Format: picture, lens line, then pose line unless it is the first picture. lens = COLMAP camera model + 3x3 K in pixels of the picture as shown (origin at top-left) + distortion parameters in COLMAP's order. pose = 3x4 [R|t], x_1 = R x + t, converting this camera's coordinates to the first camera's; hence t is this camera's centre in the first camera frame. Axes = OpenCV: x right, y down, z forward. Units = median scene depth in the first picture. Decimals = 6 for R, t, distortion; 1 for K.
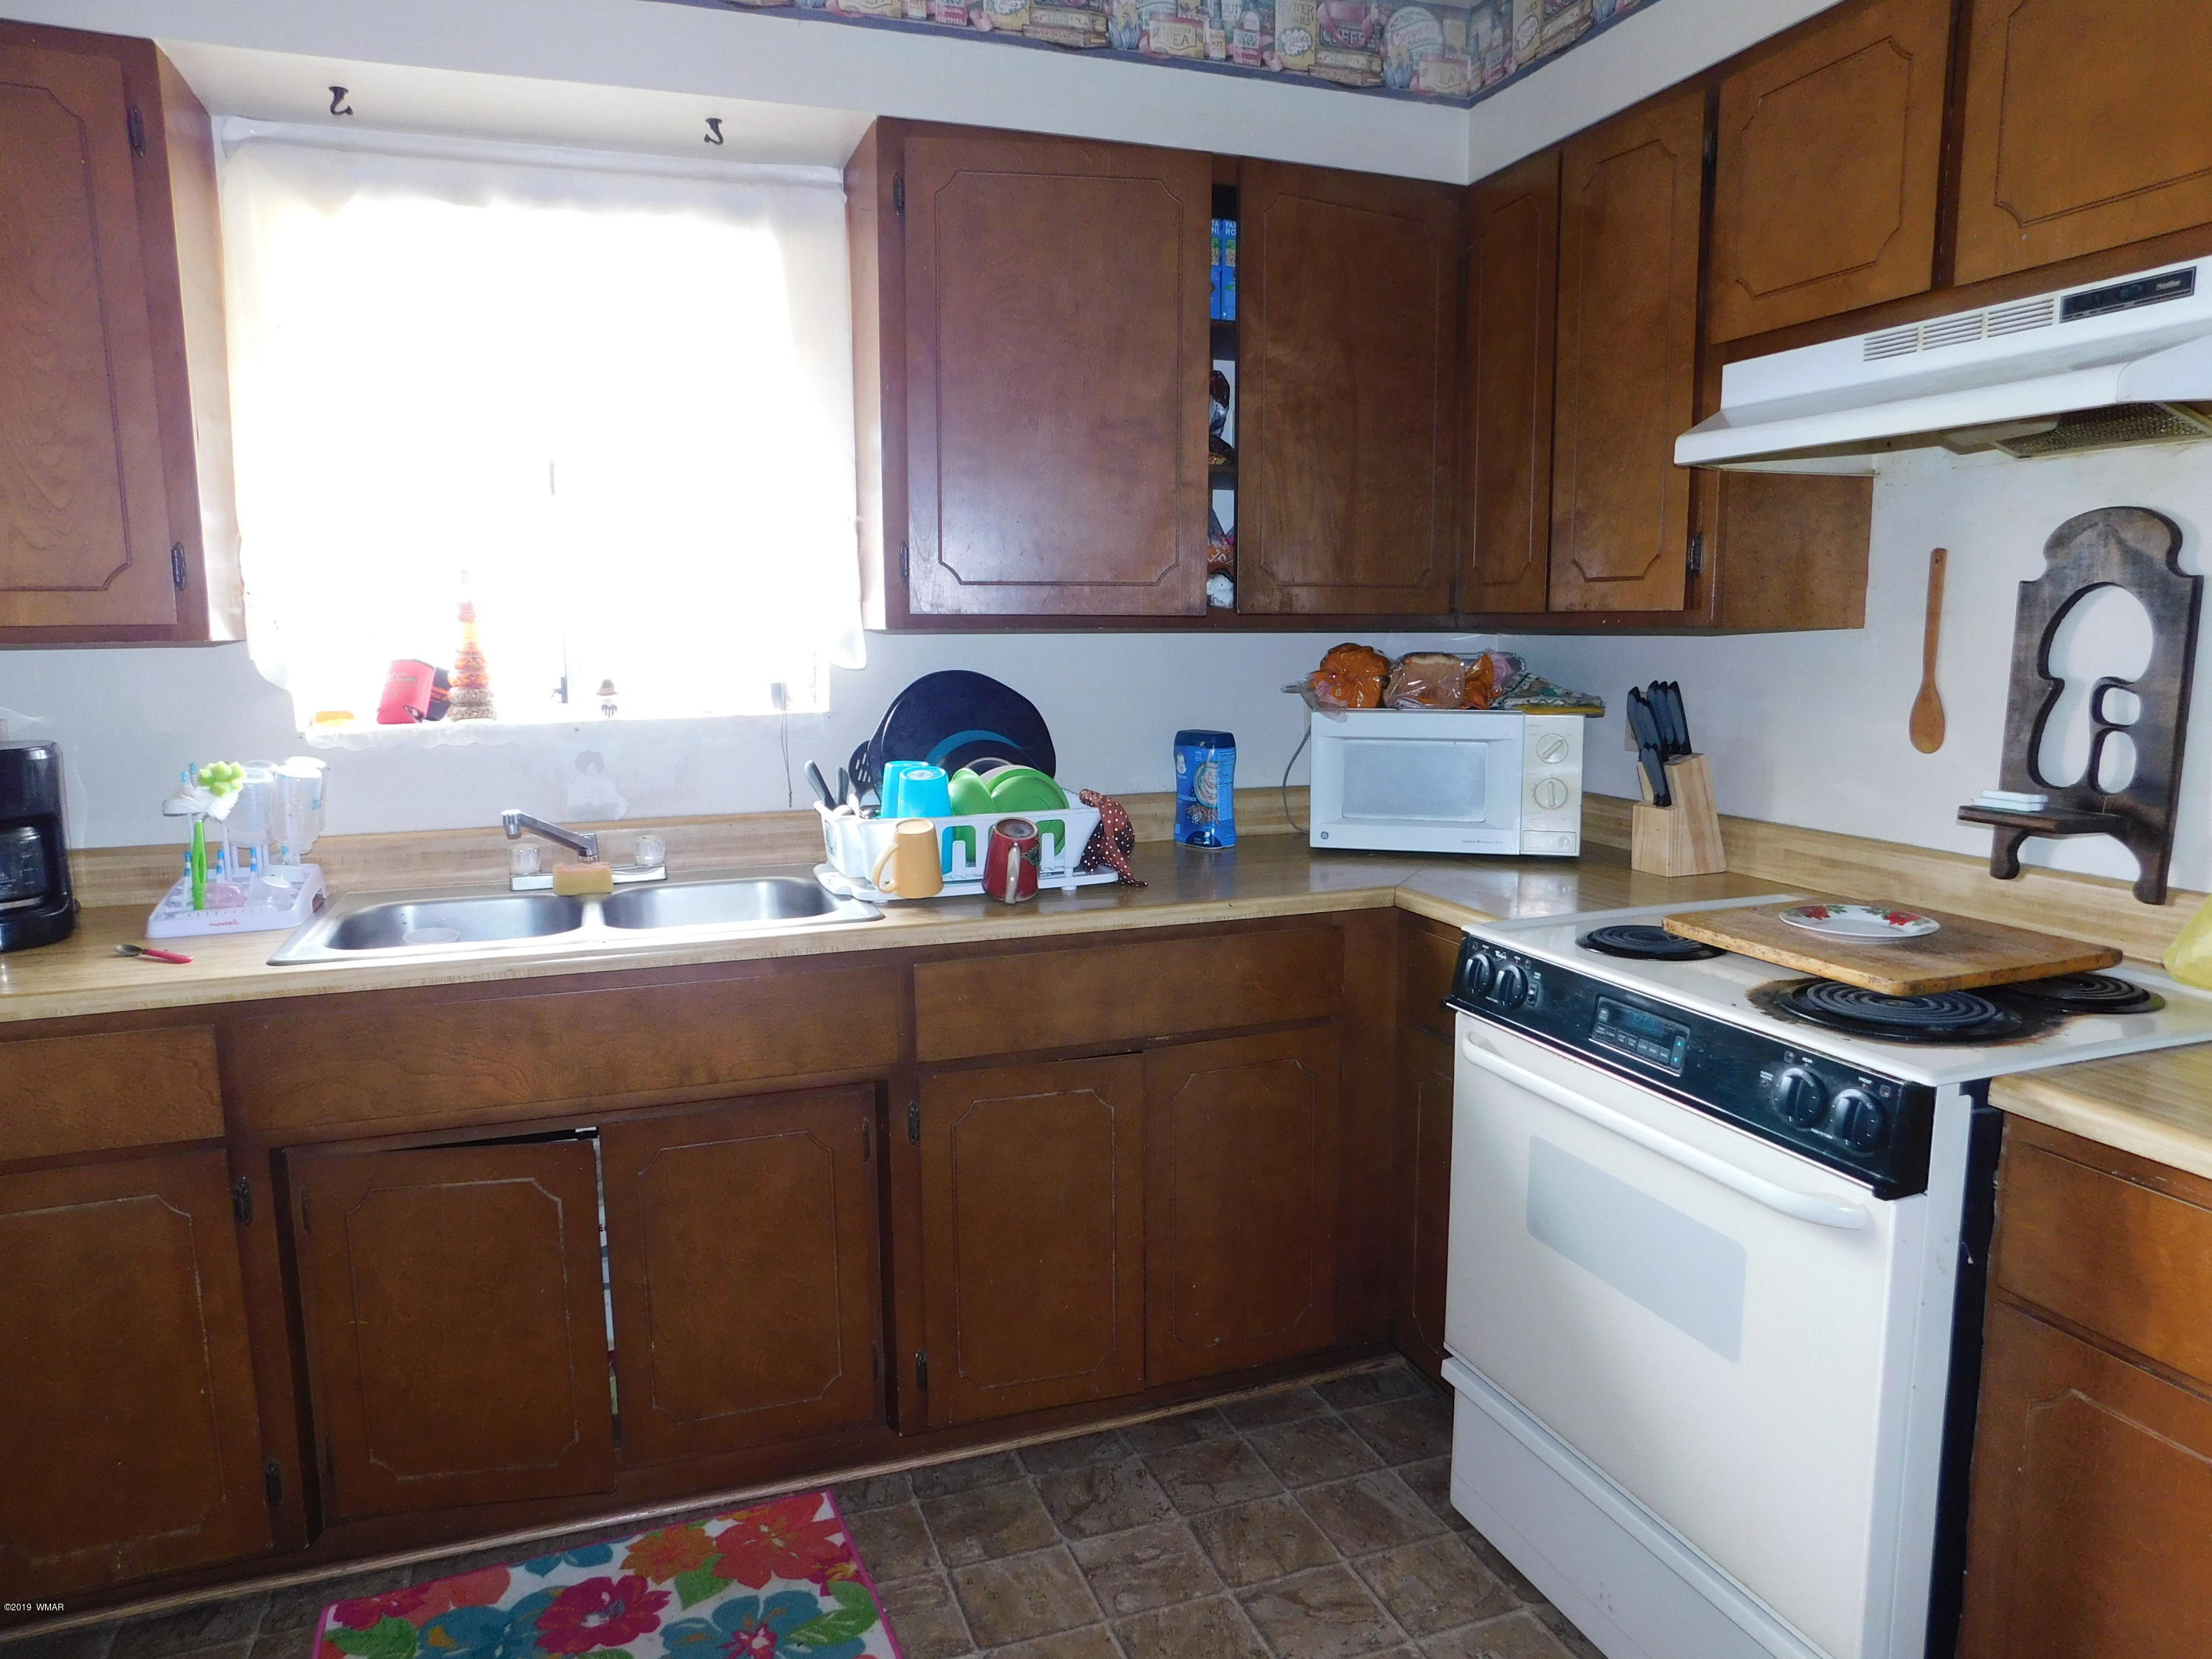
lens RADIAL K [[1465.8, 0, 1109.9], [0, 1465.8, 840.8], [0, 0, 1]] dist [-0.078048, 0.069642]
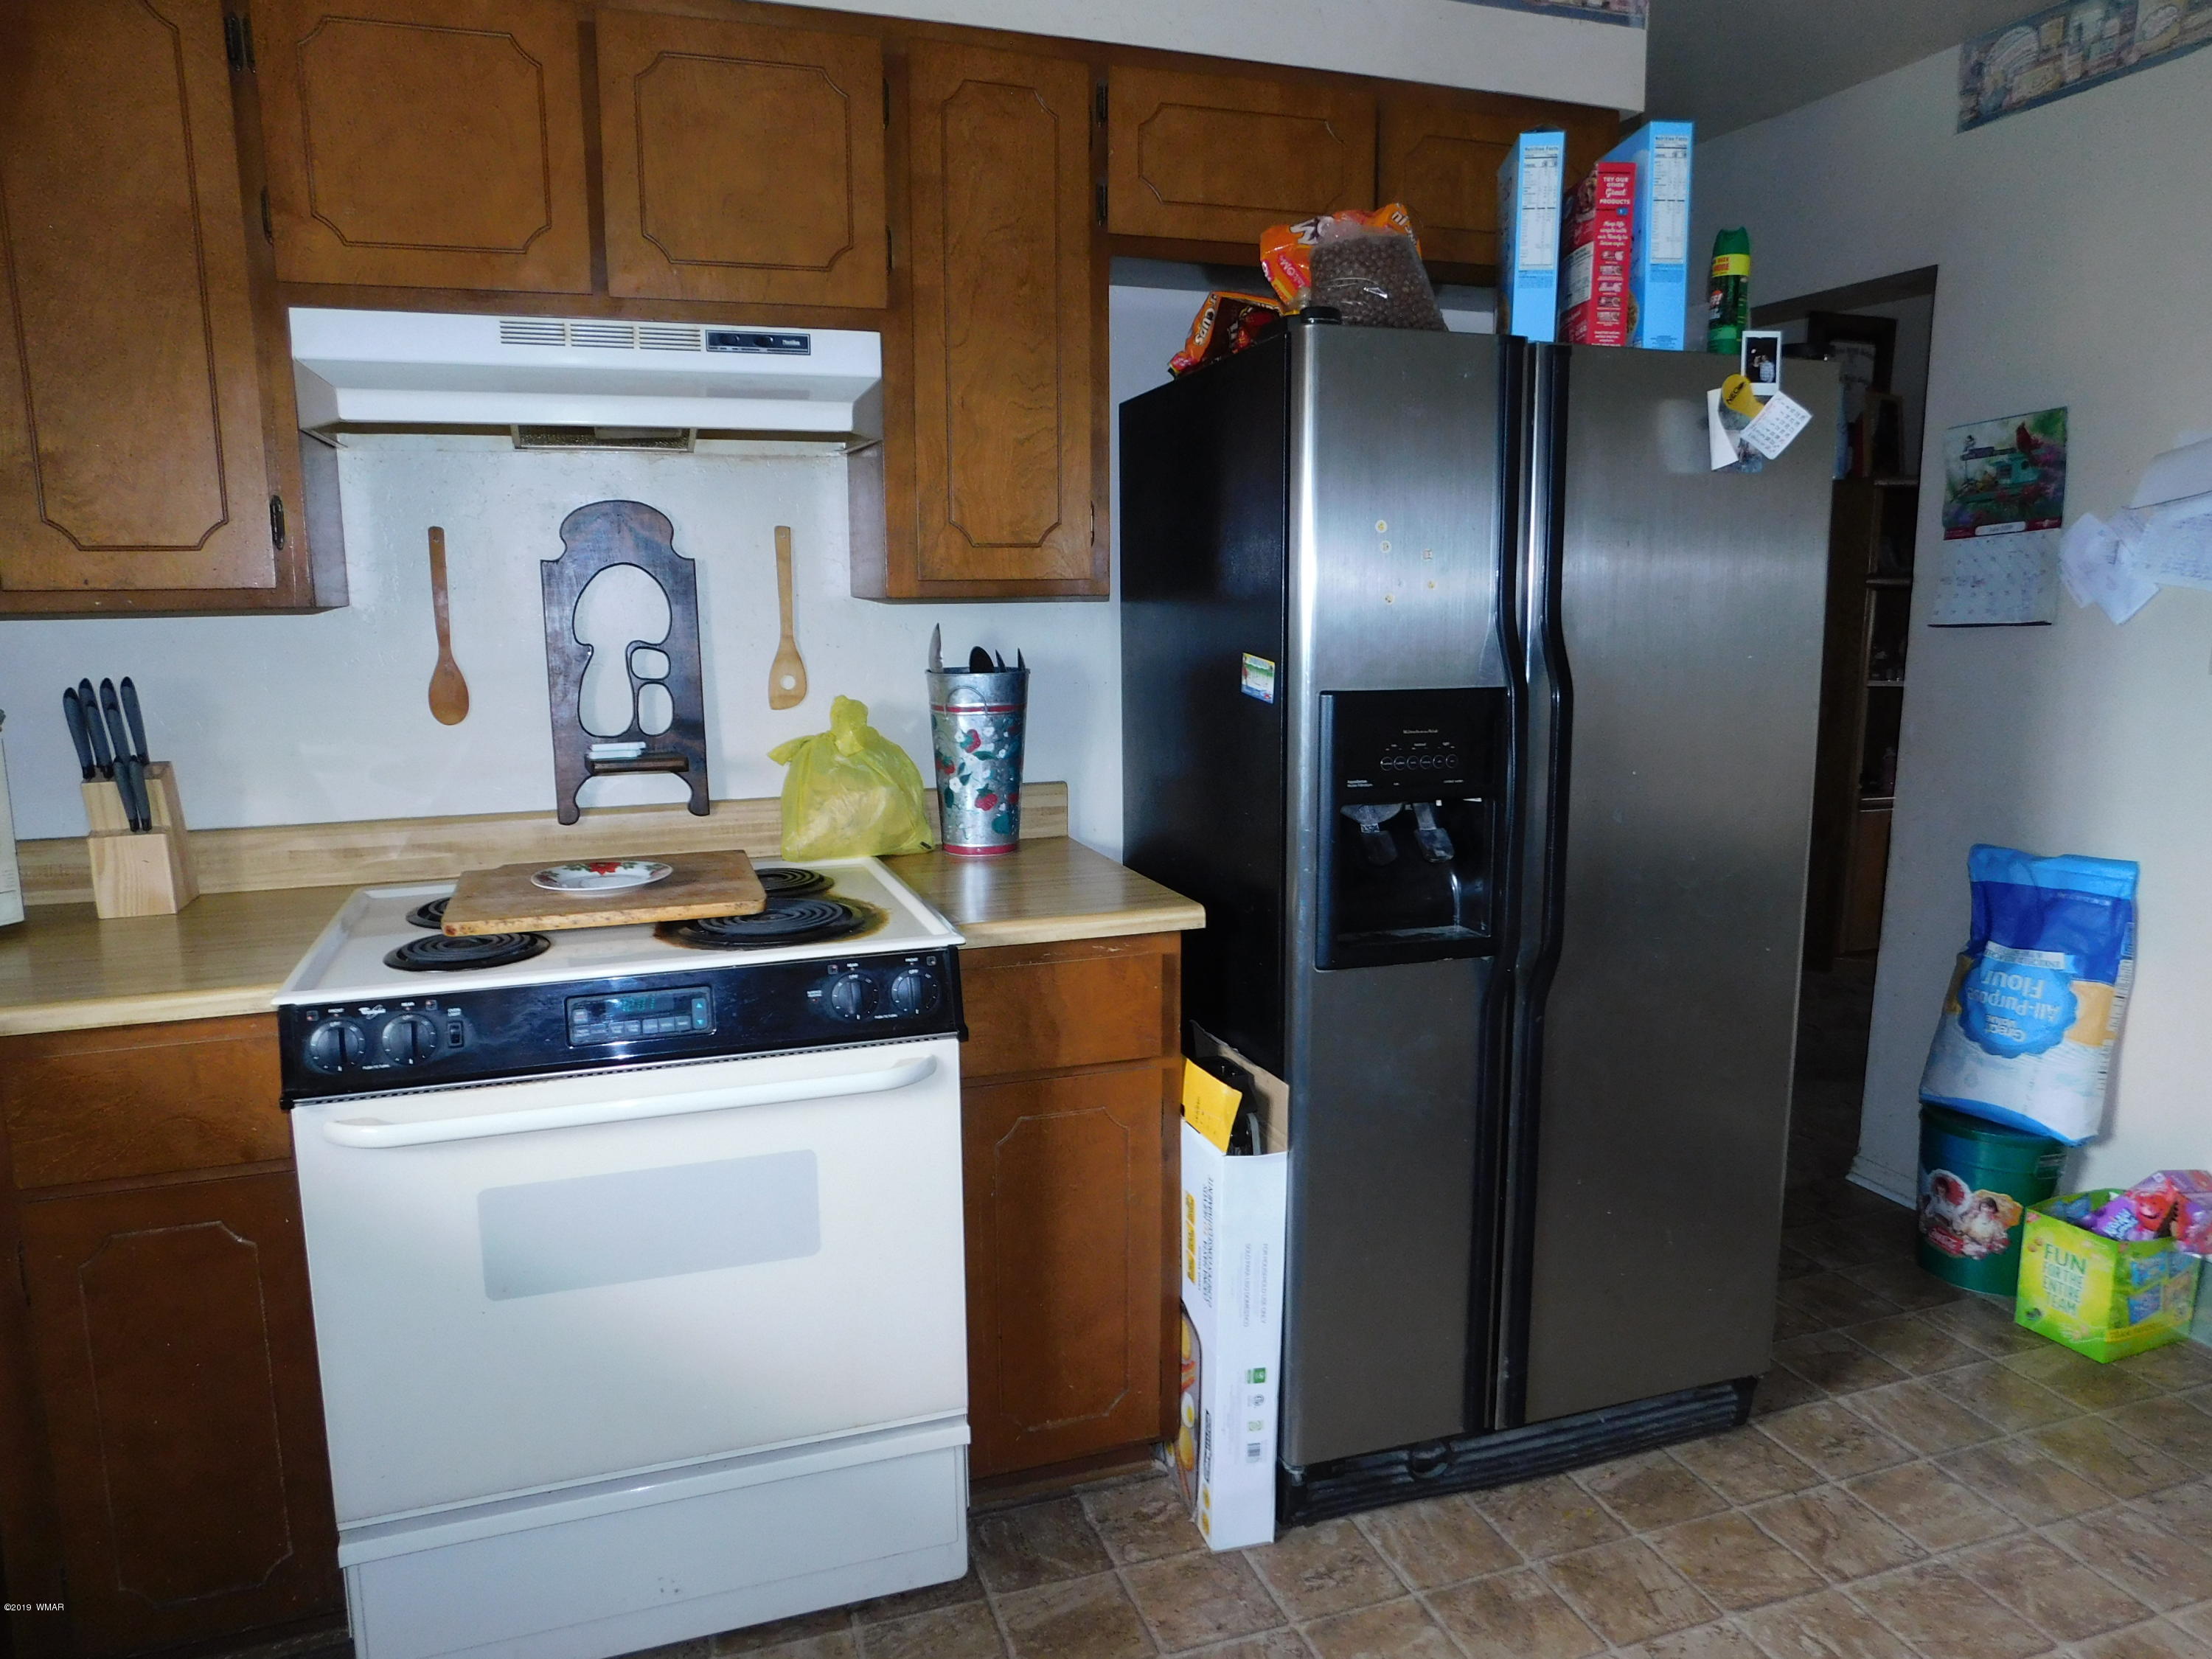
lens RADIAL K [[1465.8, 0, 1109.9], [0, 1465.8, 840.8], [0, 0, 1]] dist [-0.078048, 0.069642]
pose [[0.018527, -0.166529, 0.985863, -0.538573], [0.156594, 0.974346, 0.161641, -0.085576], [-0.987489, 0.151385, 0.044129, 0.577100]]
